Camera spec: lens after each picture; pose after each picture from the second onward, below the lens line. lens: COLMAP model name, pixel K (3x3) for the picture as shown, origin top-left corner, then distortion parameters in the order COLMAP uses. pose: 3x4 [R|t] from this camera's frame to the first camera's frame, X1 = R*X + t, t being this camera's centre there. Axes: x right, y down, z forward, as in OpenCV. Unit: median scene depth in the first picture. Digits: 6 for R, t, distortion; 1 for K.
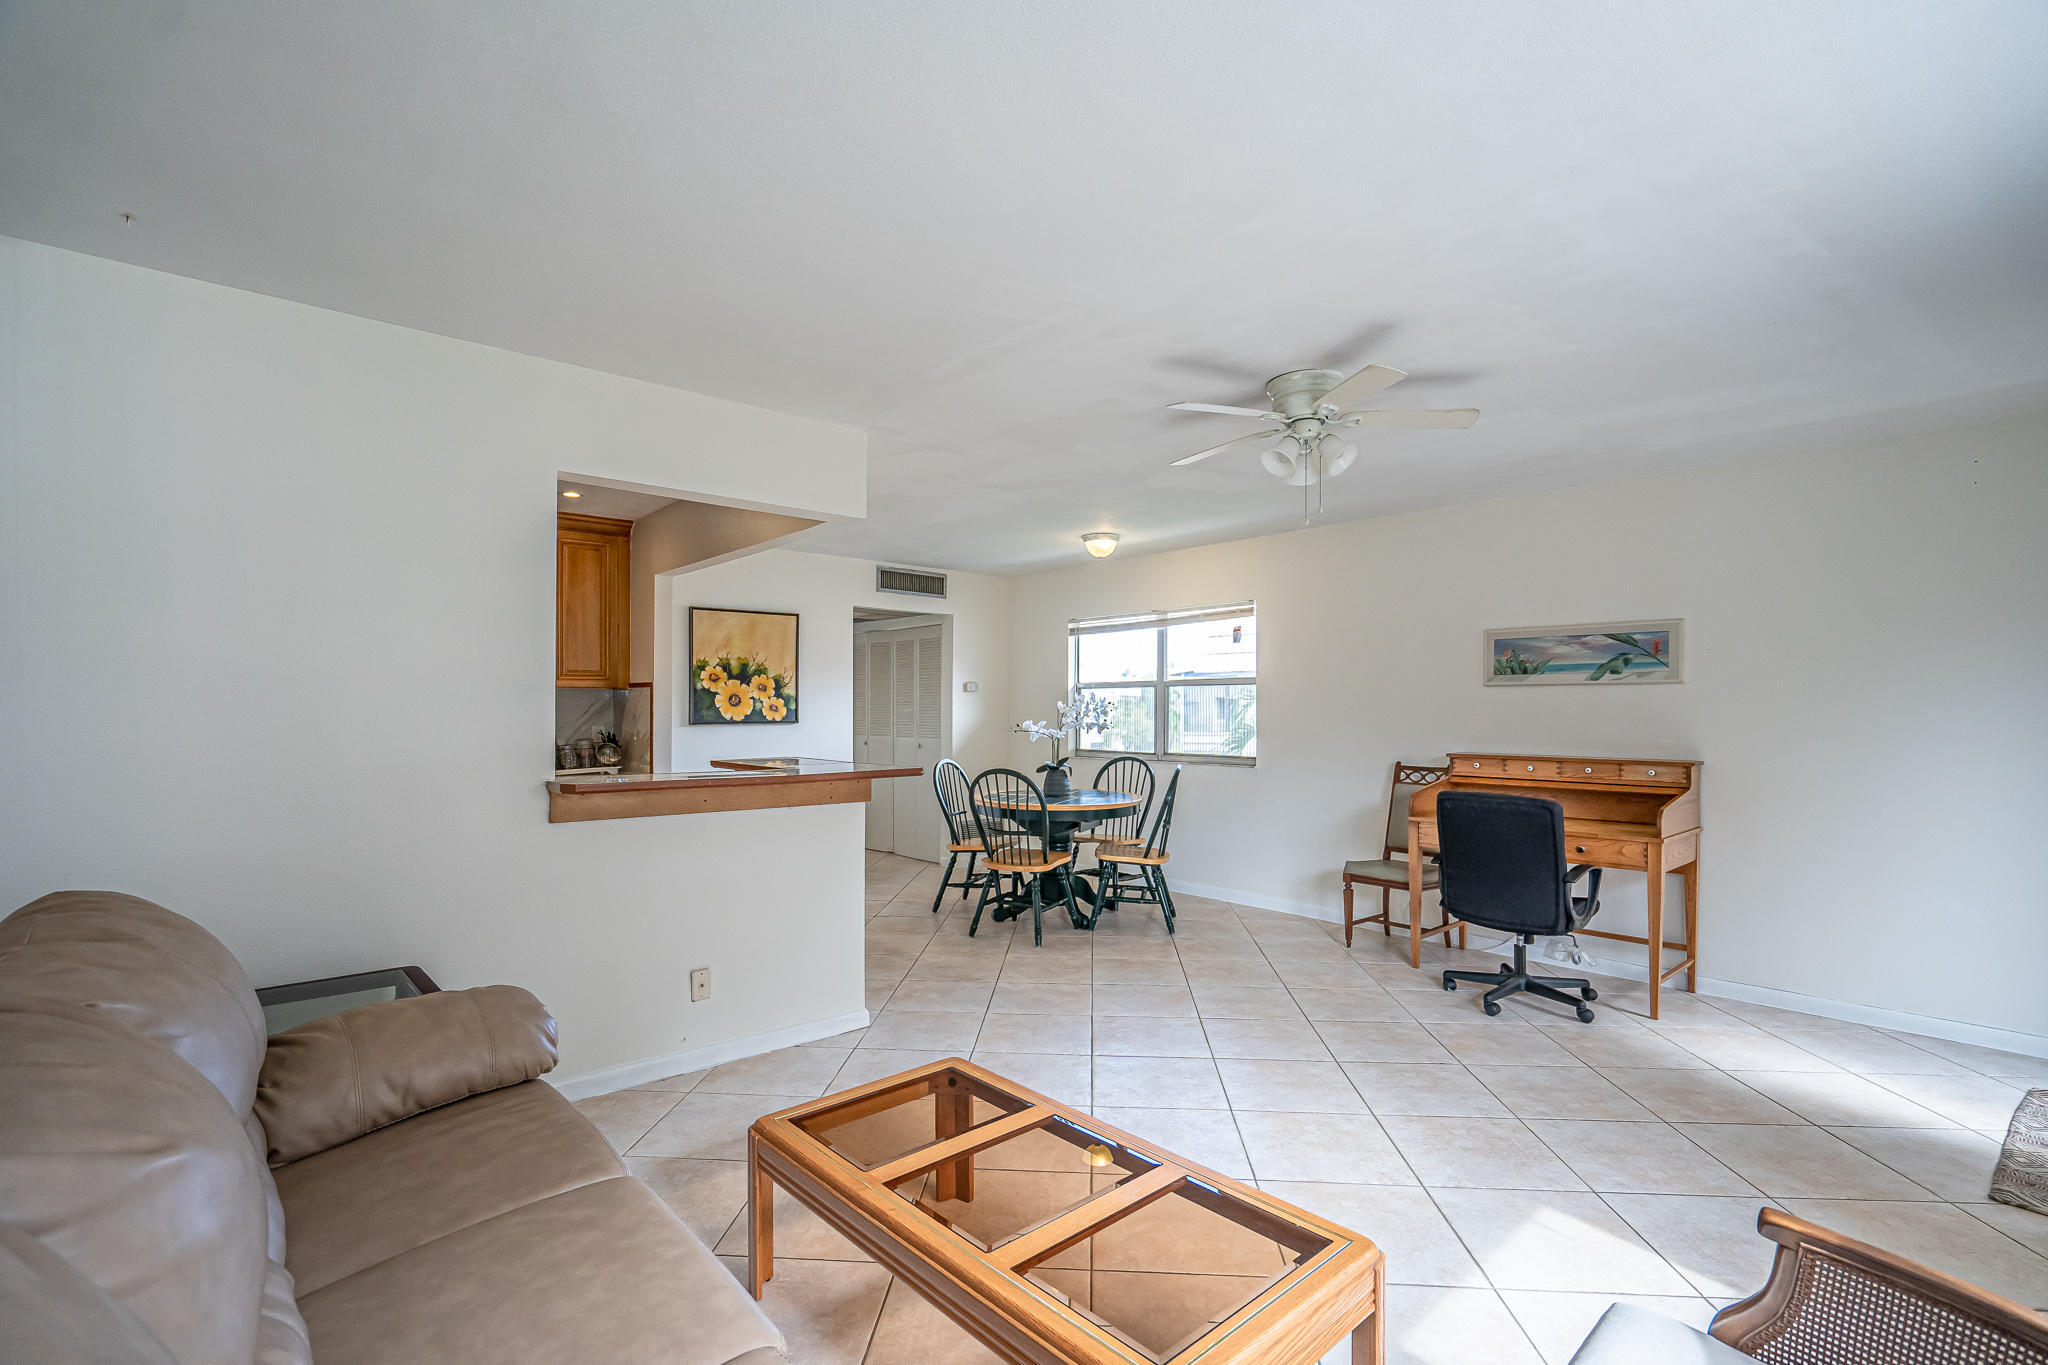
lens RADIAL K [[938.7, 0, 1017.4], [0, 938.7, 716.2], [0, 0, 1]] dist [-0.004211, 0.002851]
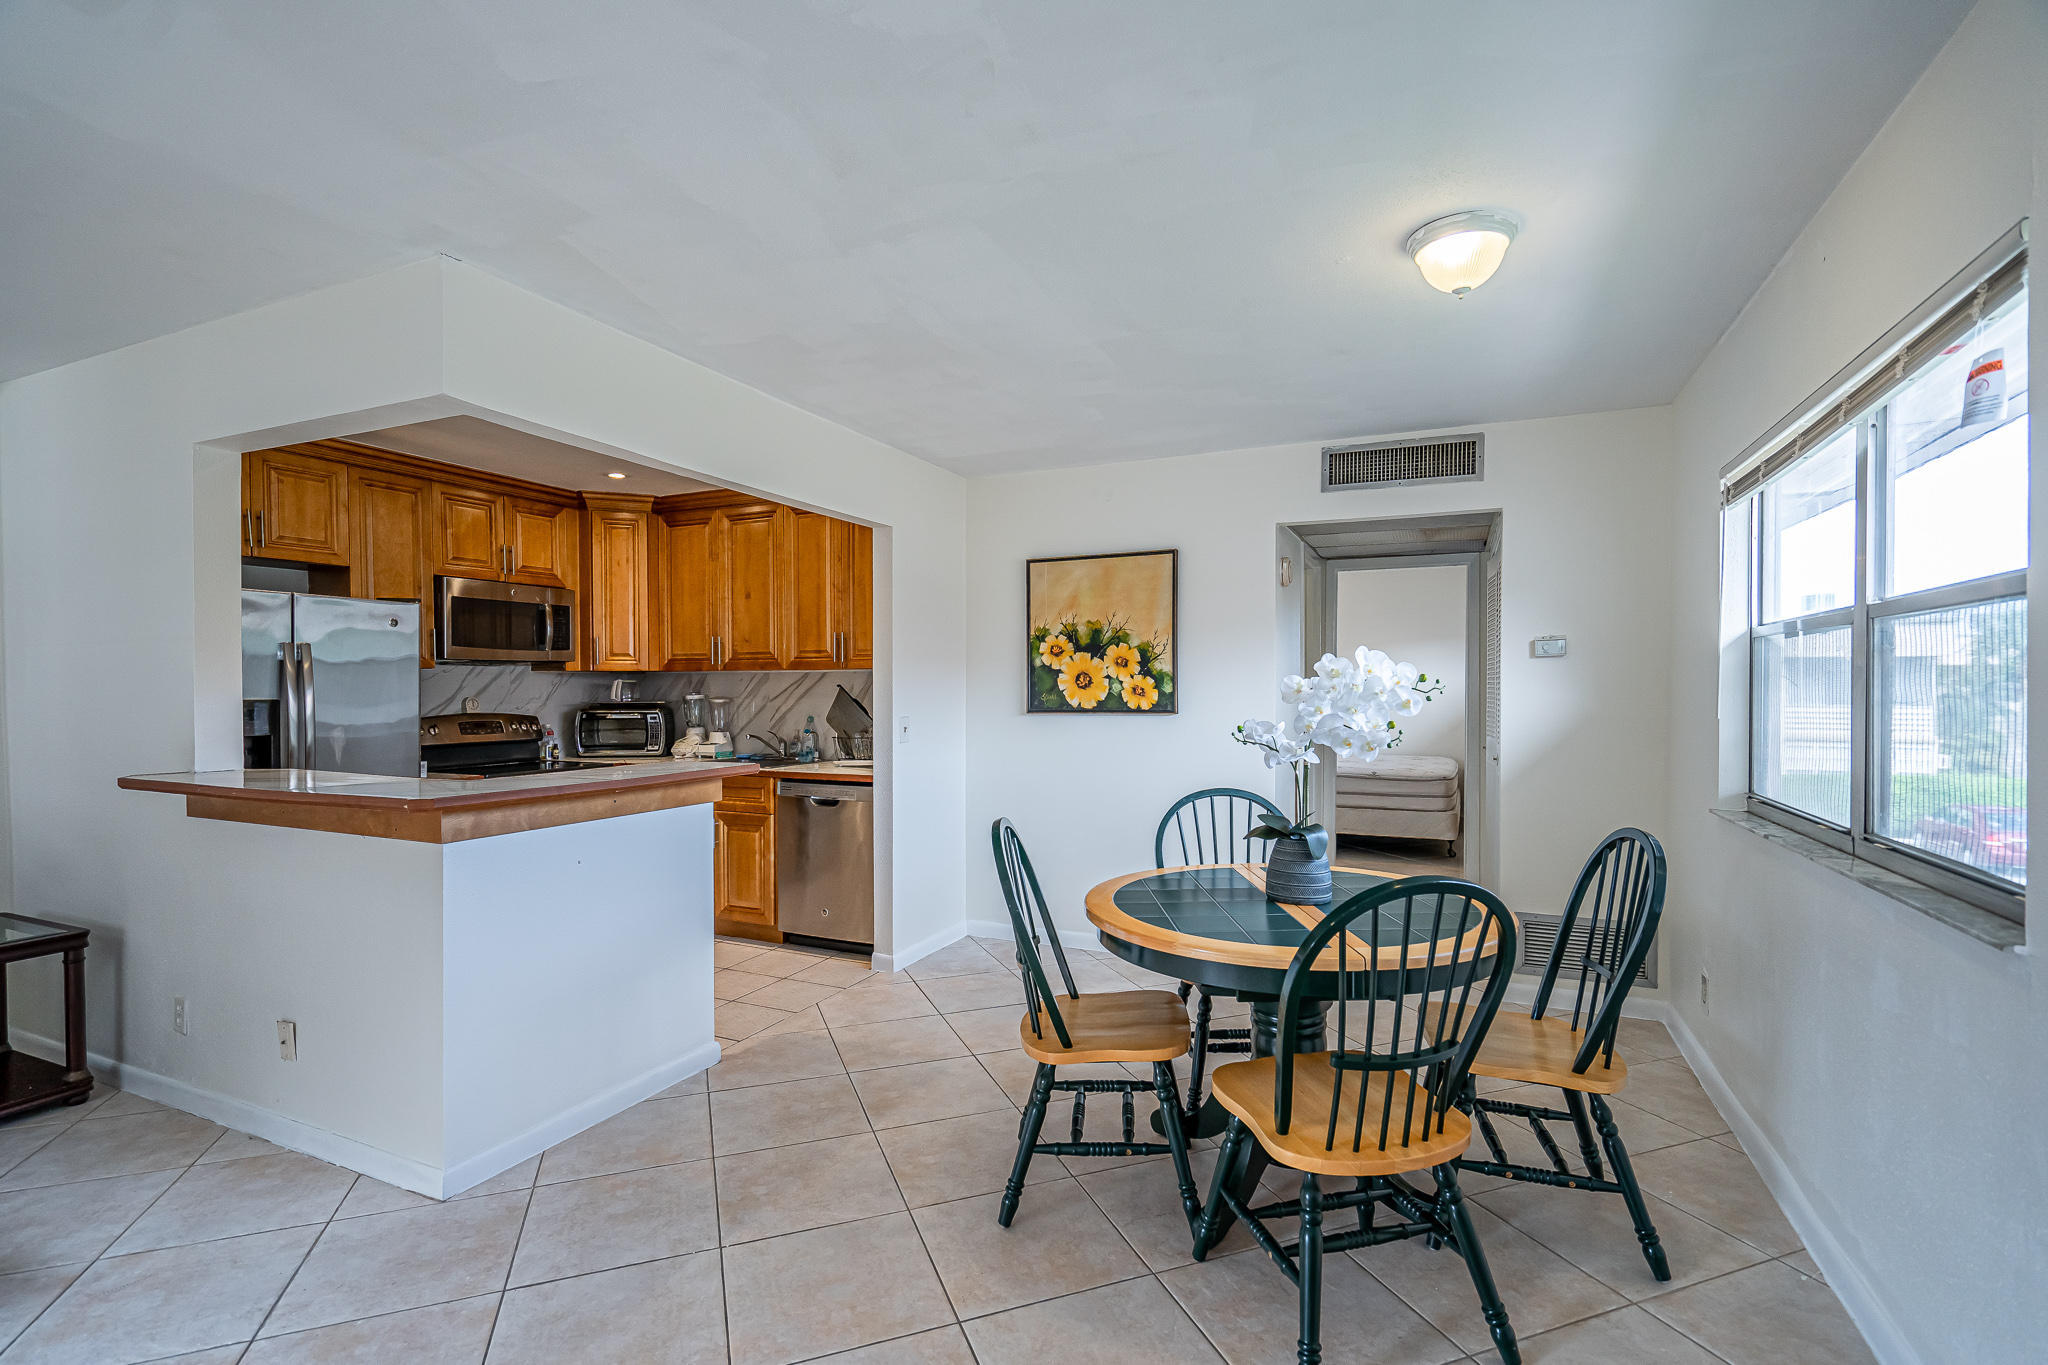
lens RADIAL K [[938.7, 0, 1018.6], [0, 938.7, 696.6], [0, 0, 1]] dist [-0.004211, 0.002851]
pose [[0.419415, 0.005971, -0.907775, 0.338817], [-0.004364, 0.999980, 0.004561, -0.007306], [0.907784, 0.002048, 0.419432, 0.642428]]
